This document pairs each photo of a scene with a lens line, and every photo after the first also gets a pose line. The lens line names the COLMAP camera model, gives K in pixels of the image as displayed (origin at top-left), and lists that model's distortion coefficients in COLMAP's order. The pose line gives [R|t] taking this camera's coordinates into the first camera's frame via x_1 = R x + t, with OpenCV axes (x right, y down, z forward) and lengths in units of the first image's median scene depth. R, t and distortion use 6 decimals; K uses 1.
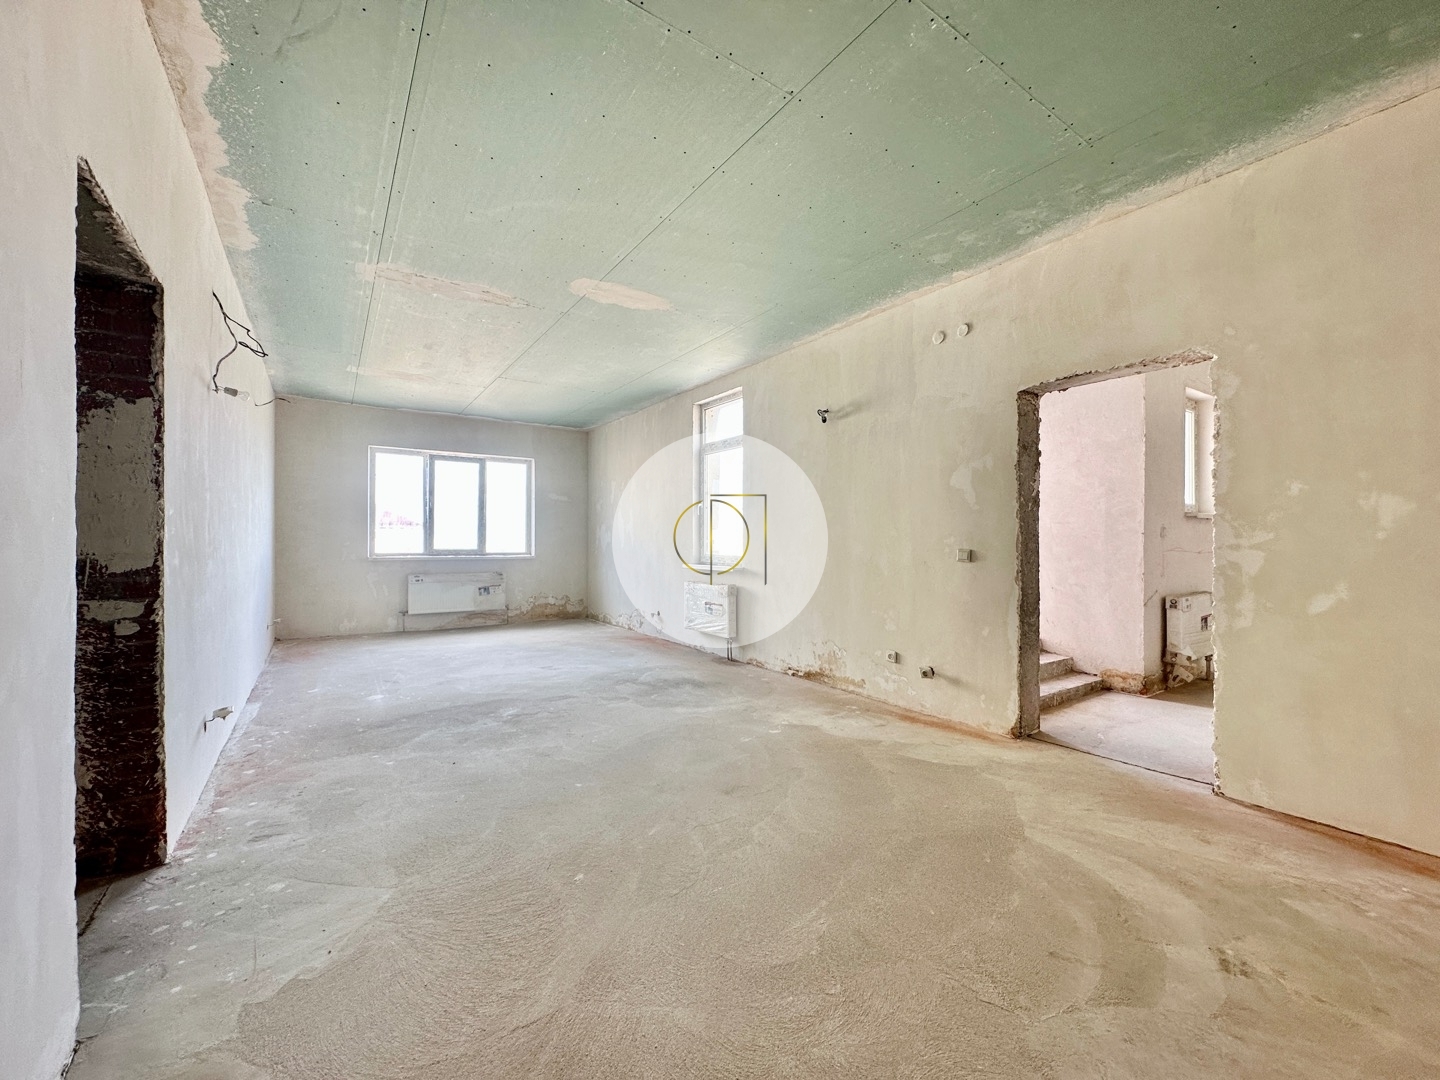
lens RADIAL K [[568.3, 0, 717.2], [0, 568.3, 539.8], [0, 0, 1]] dist [-0.000811, 0.000057]
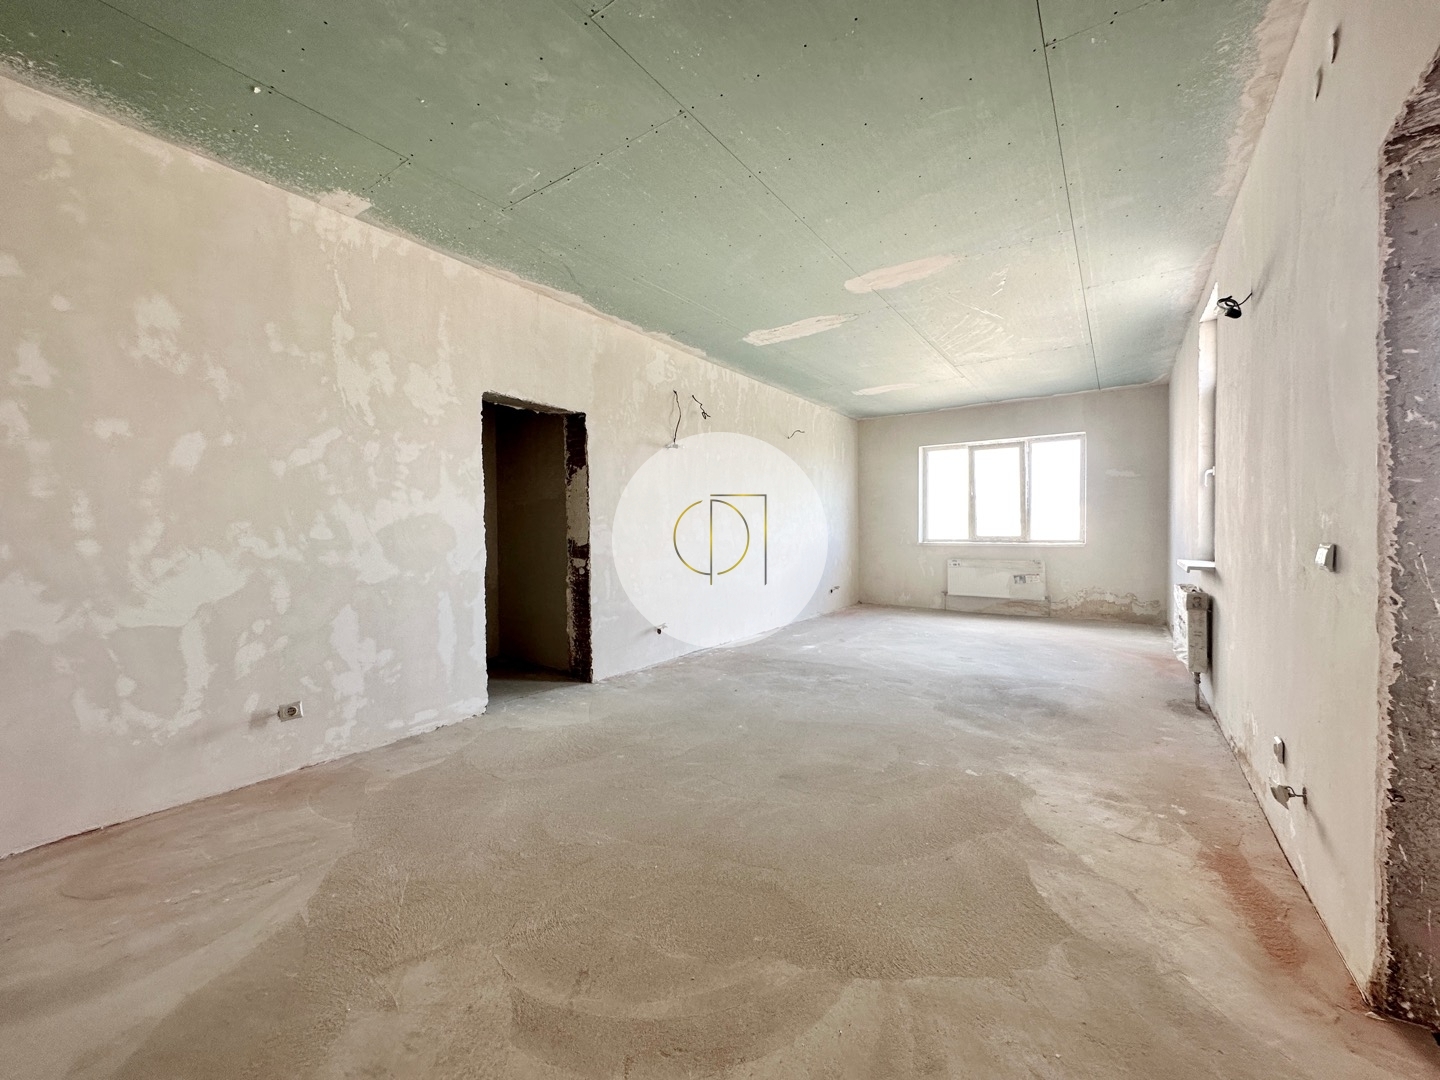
lens RADIAL K [[568.3, 0, 717.2], [0, 568.3, 539.8], [0, 0, 1]] dist [-0.000811, 0.000057]
pose [[0.359013, 0.011523, -0.933261, 0.619083], [0.012146, 0.999781, 0.017017, 0.000778], [0.933253, -0.017444, 0.358795, 0.355375]]
